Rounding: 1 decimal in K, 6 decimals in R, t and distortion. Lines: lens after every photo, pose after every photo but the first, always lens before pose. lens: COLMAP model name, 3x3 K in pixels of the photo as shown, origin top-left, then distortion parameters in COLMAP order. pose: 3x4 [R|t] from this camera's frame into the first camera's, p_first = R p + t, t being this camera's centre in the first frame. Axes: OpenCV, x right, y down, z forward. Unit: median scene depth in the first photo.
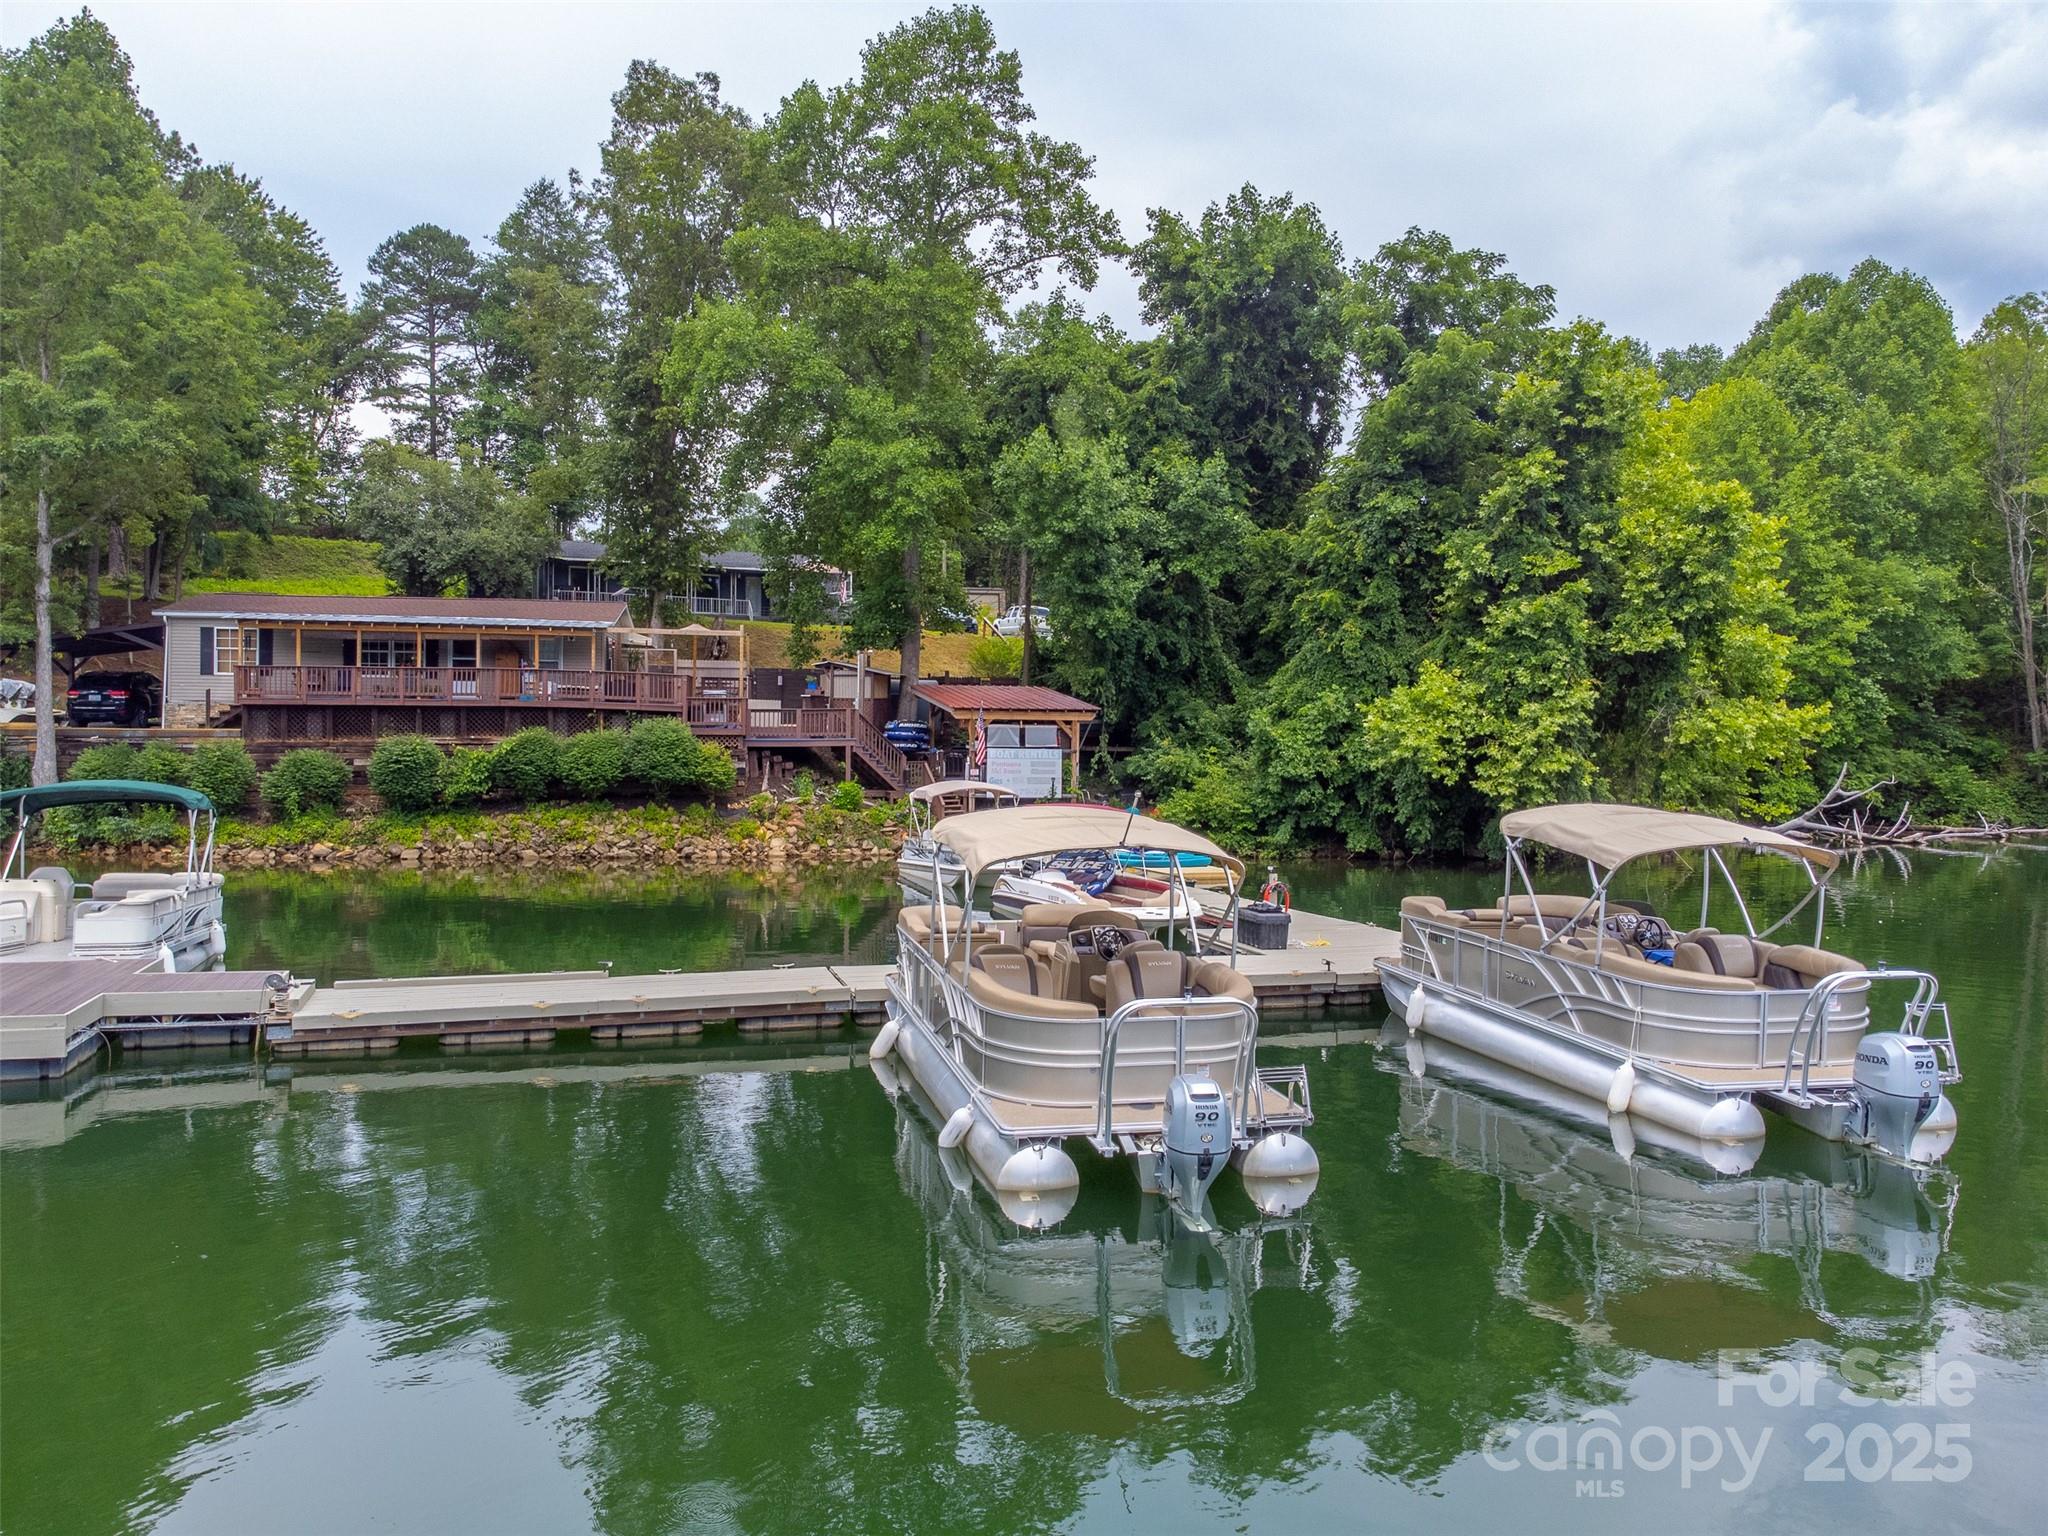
lens RADIAL K [[1522.6, 0, 1024.0], [0, 1522.6, 761.5], [0, 0, 1]] dist [0.023977, -0.011465]
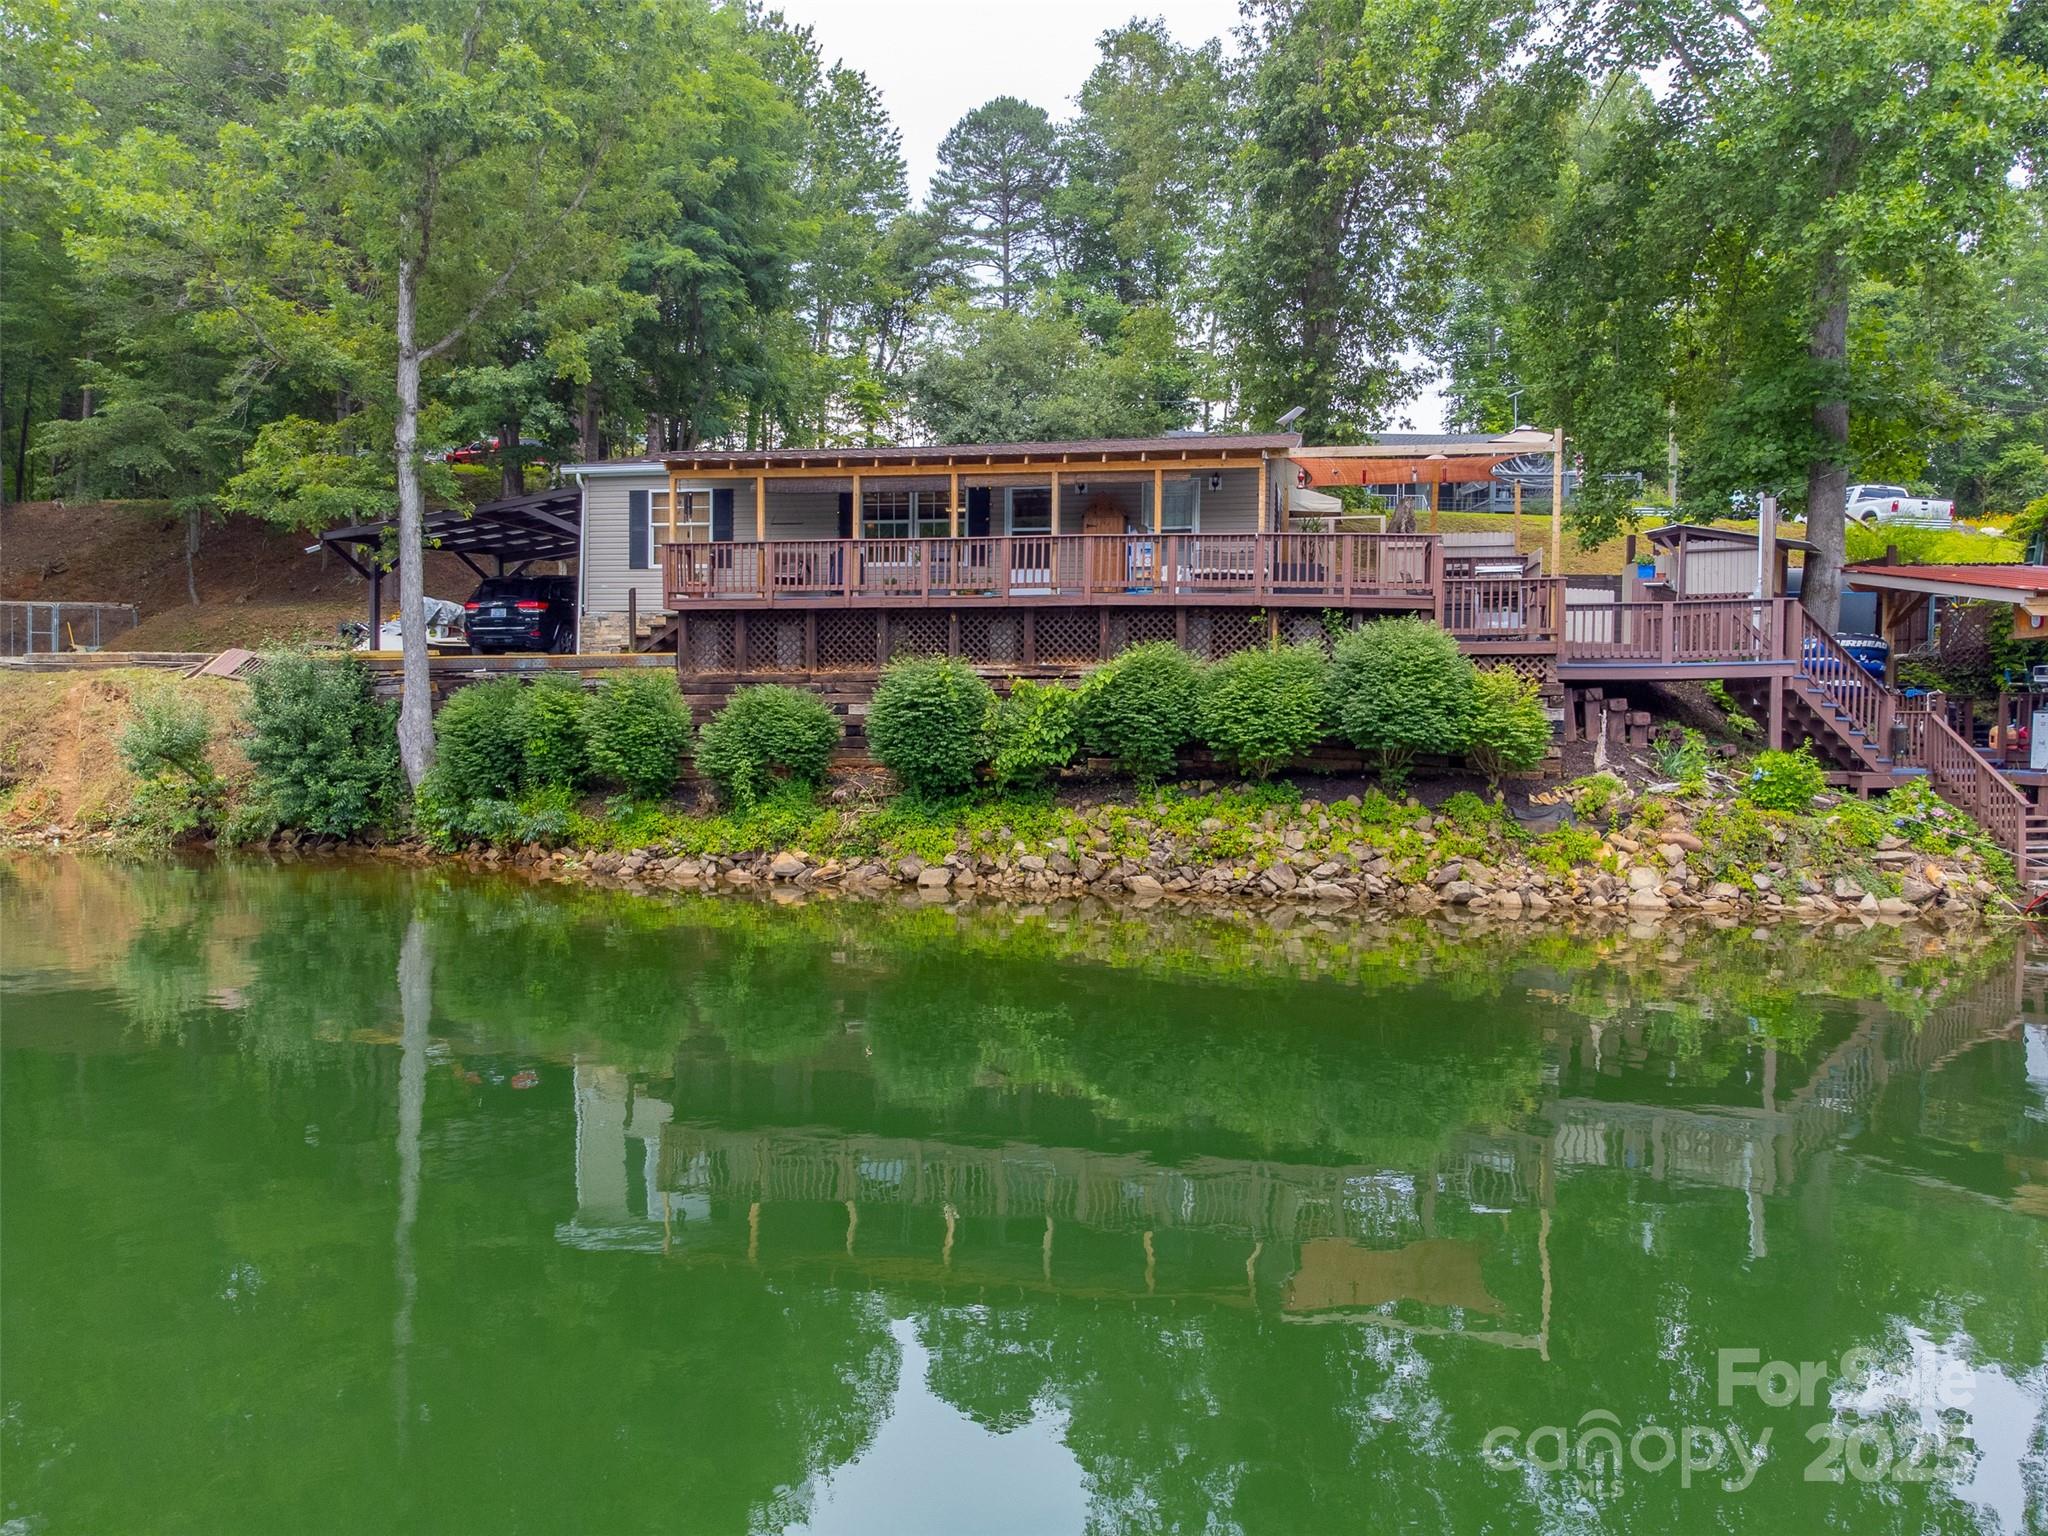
lens RADIAL K [[1522.6, 0, 1016.9], [0, 1522.6, 754.1], [0, 0, 1]] dist [0.023977, -0.011465]
pose [[0.933275, 0.007609, -0.359083, -0.174116], [-0.005237, 0.999958, 0.007577, 0.012452], [0.359126, -0.005191, 0.933275, 0.487615]]
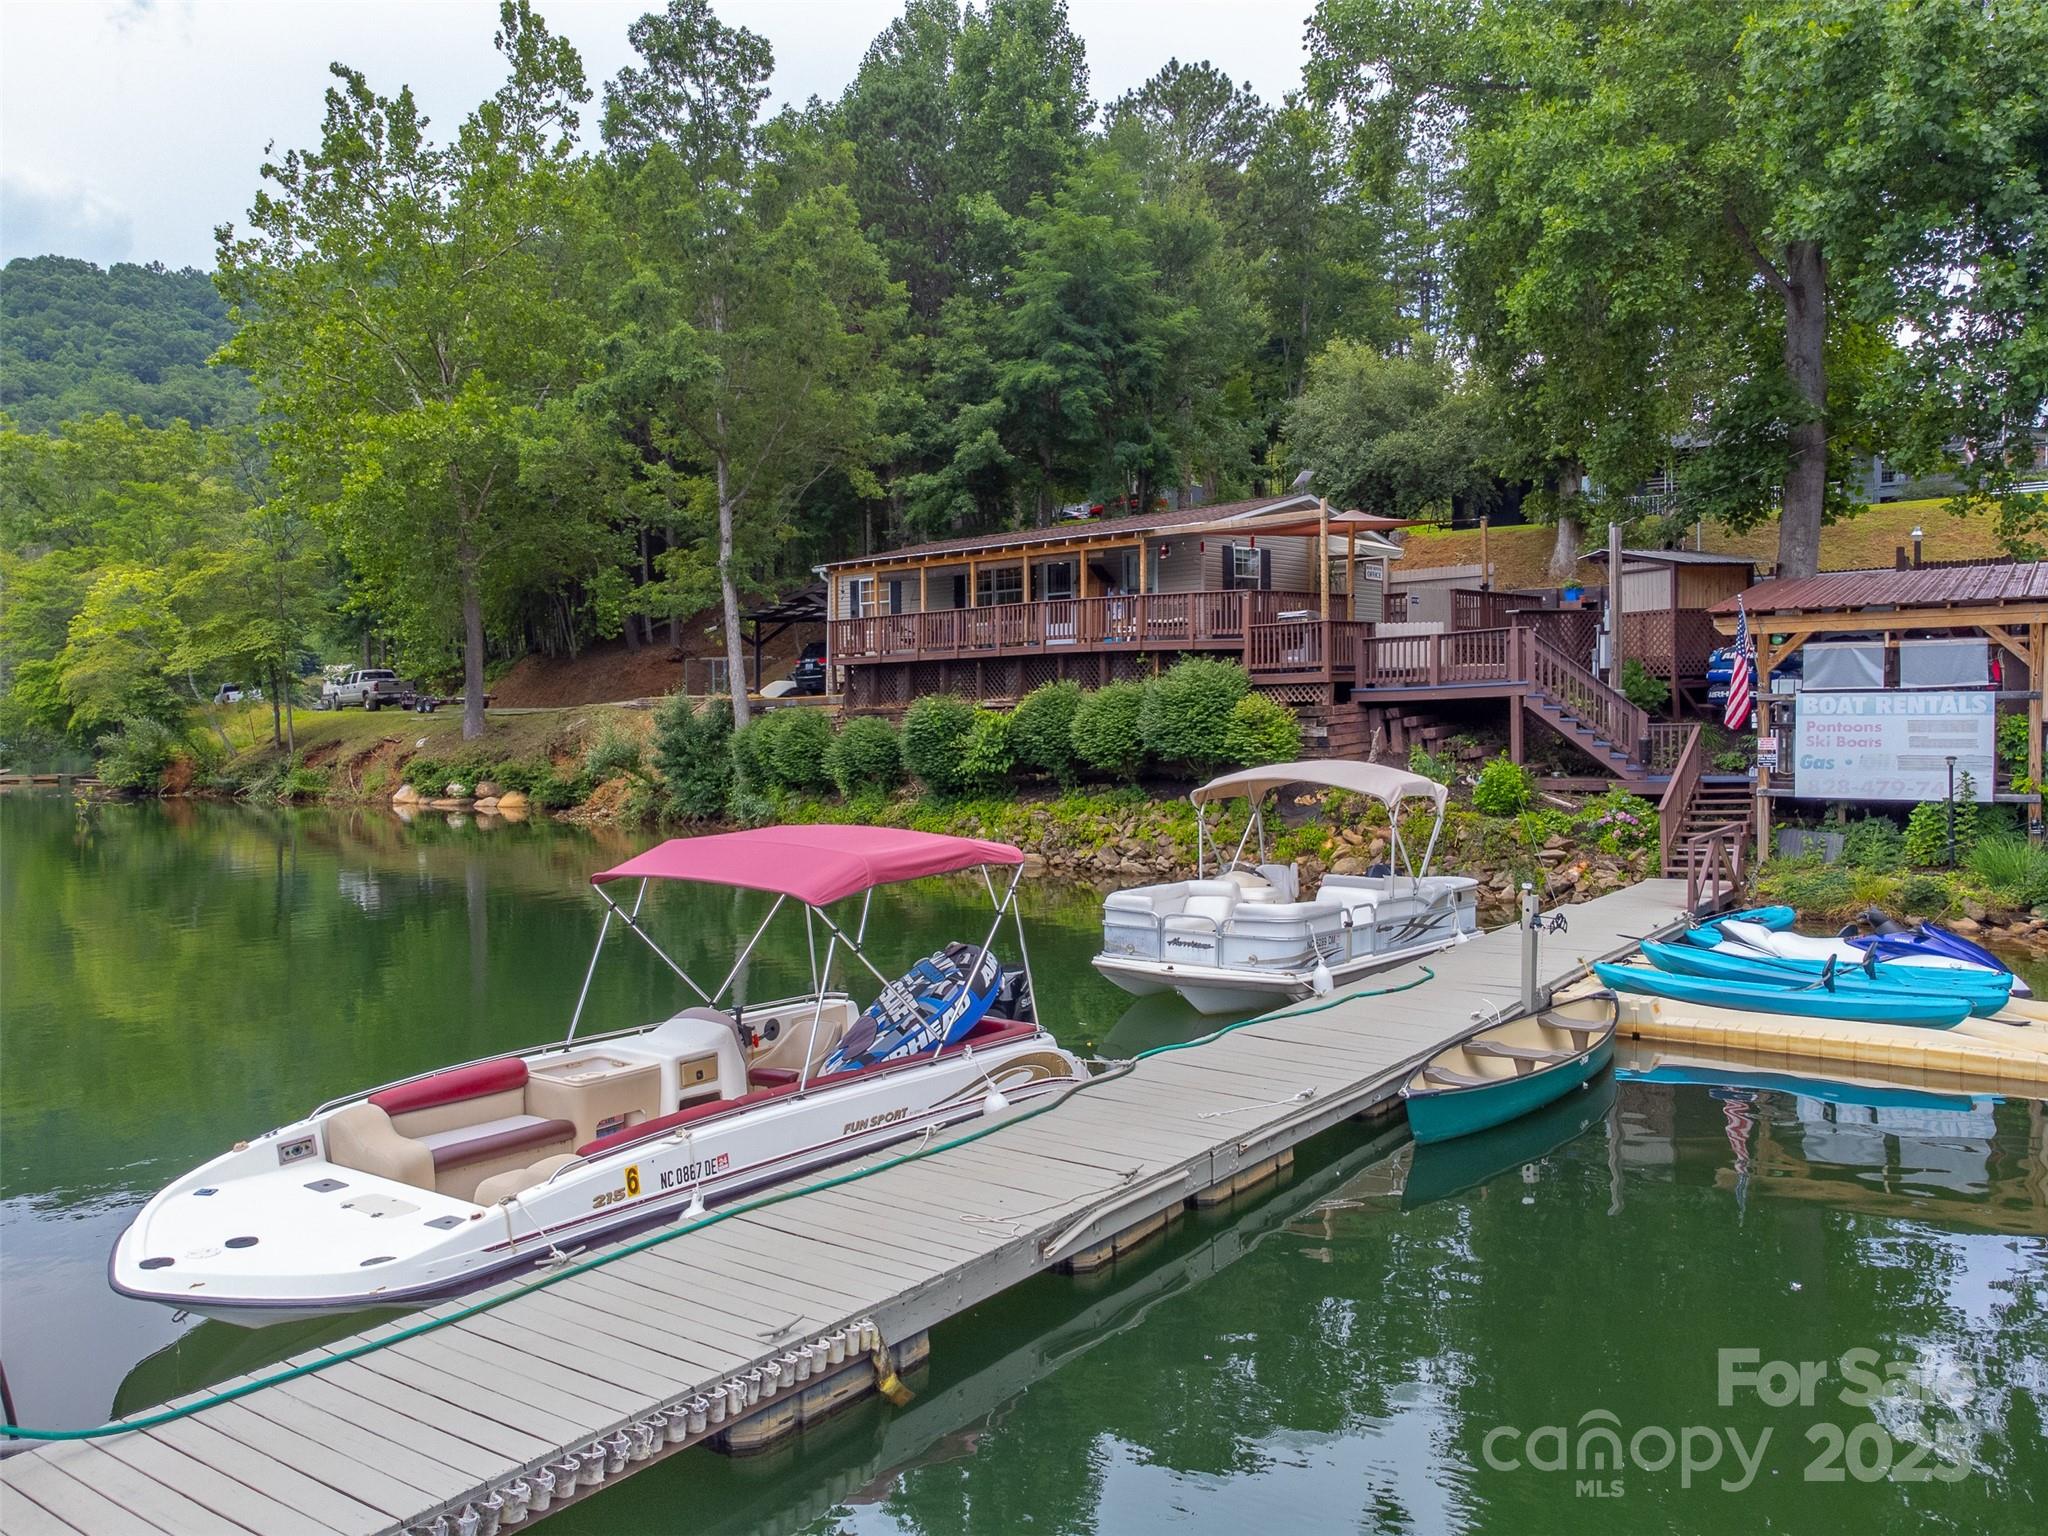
lens RADIAL K [[1522.6, 0, 1022.2], [0, 1522.6, 760.0], [0, 0, 1]] dist [0.023977, -0.011465]
pose [[0.598920, 0.007301, -0.800775, 0.229703], [0.005194, 0.999902, 0.013001, 0.004996], [0.800792, -0.011946, 0.598824, 0.555433]]
